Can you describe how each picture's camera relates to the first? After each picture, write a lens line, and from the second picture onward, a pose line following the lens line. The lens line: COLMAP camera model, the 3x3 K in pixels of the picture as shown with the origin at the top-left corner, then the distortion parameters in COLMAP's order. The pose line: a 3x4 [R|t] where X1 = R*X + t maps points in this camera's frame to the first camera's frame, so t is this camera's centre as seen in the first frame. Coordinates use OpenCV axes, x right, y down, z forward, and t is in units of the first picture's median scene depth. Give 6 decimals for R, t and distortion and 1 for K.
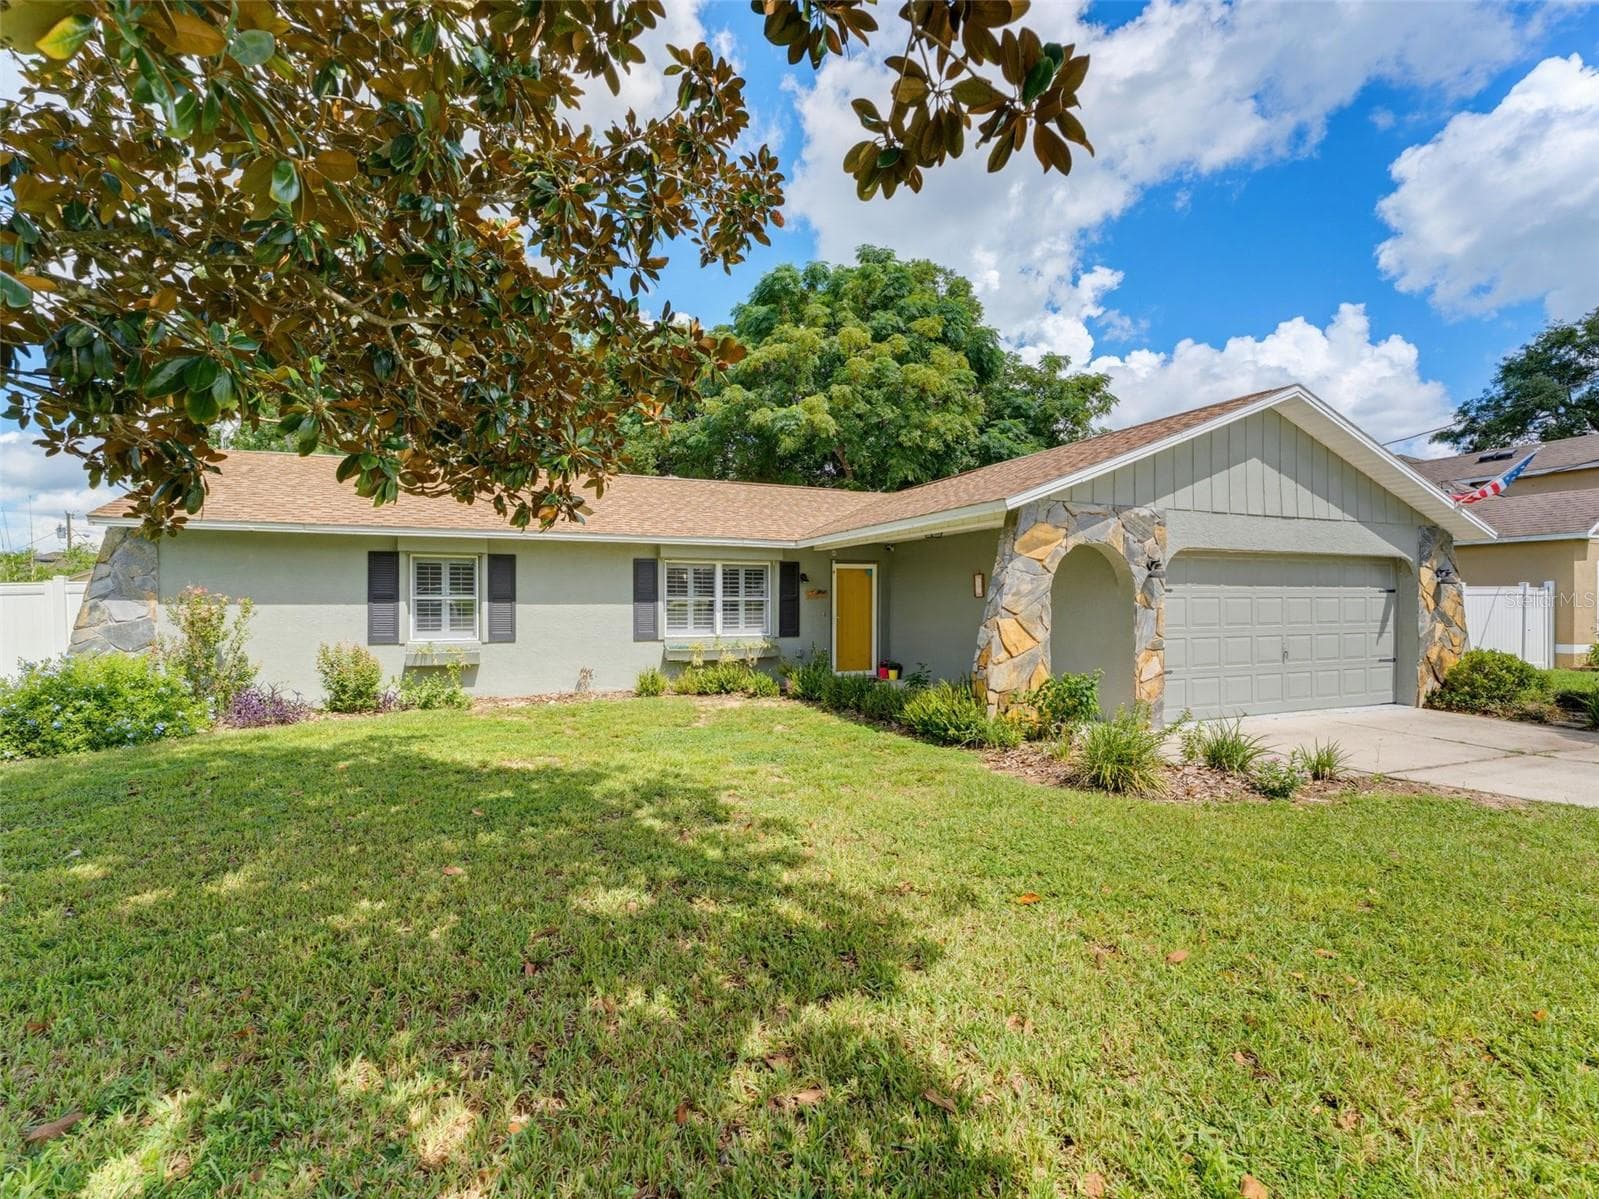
lens RADIAL K [[717.6, 0, 799.5], [0, 717.6, 599.5], [0, 0, 1]] dist [-0.000464, -0.001235]
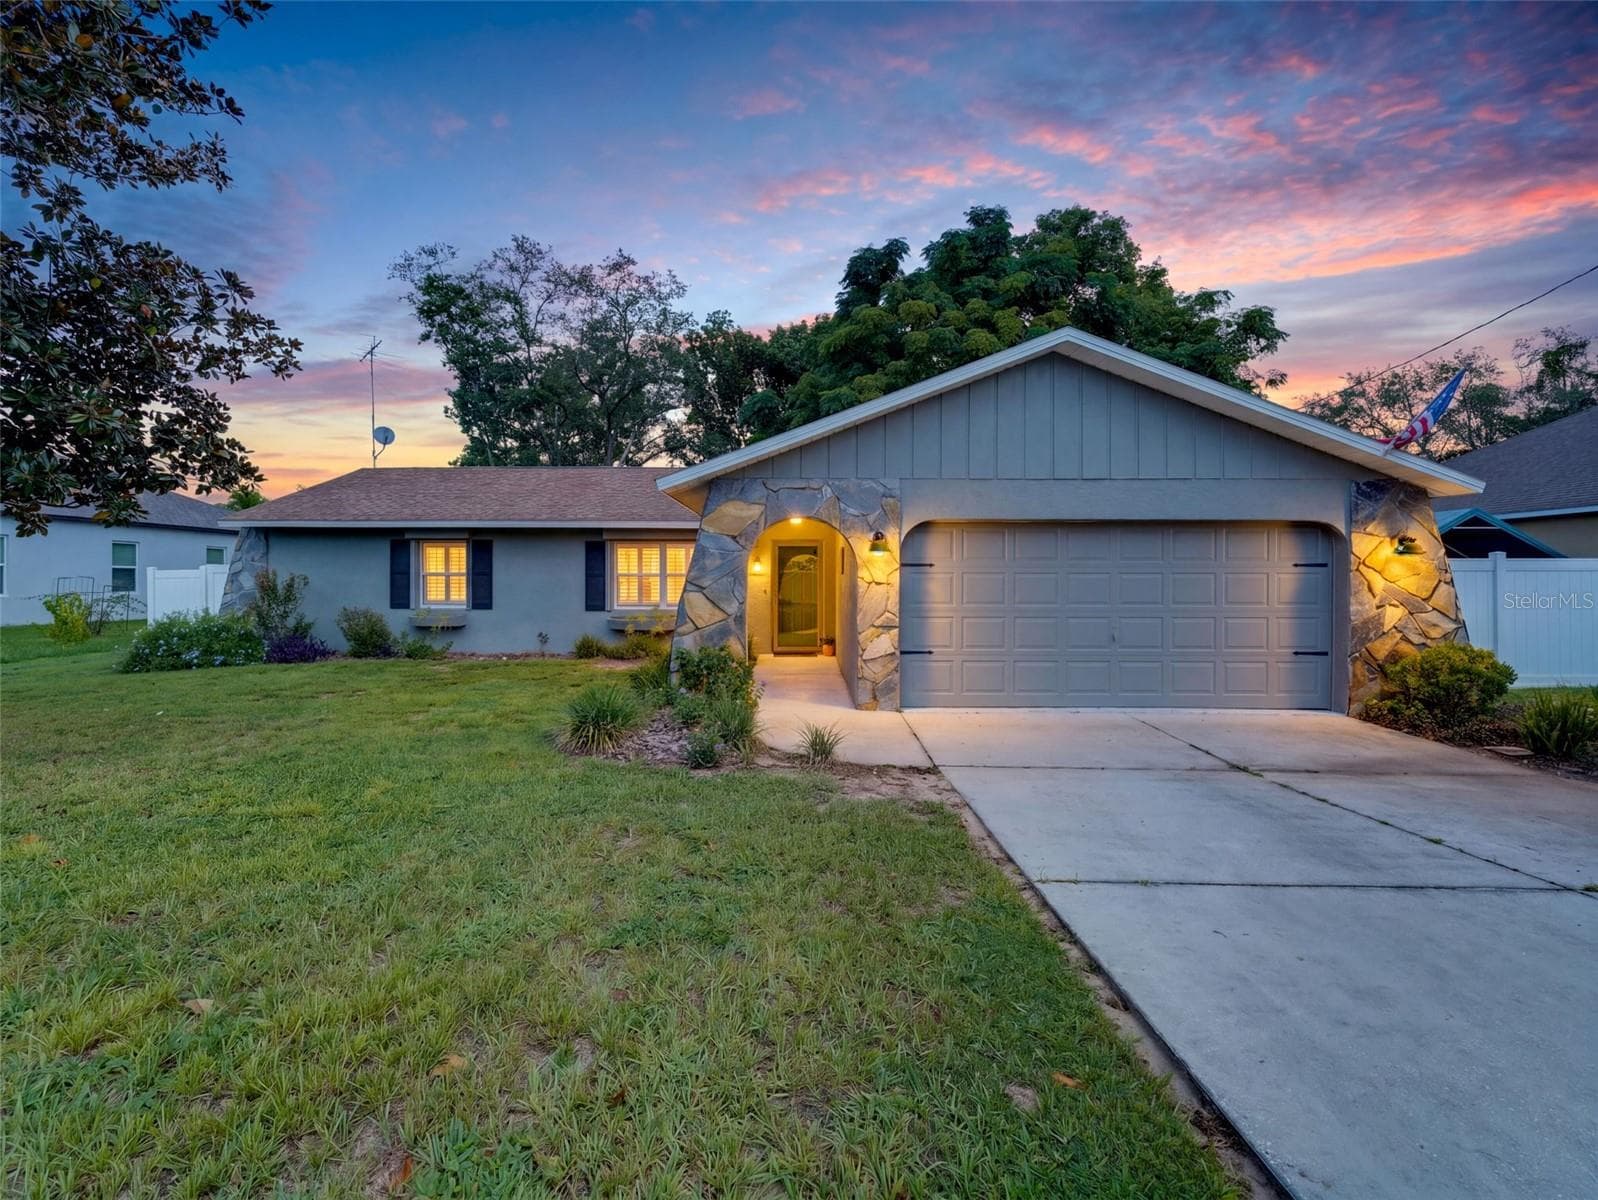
lens RADIAL K [[717.2, 0, 799.0], [0, 717.2, 600.0], [0, 0, 1]] dist [-0.000464, -0.001235]
pose [[0.913904, 0.014564, -0.405670, 0.559074], [-0.005040, 0.999686, 0.024537, 0.008789], [0.405900, -0.020380, 0.913690, 0.057575]]
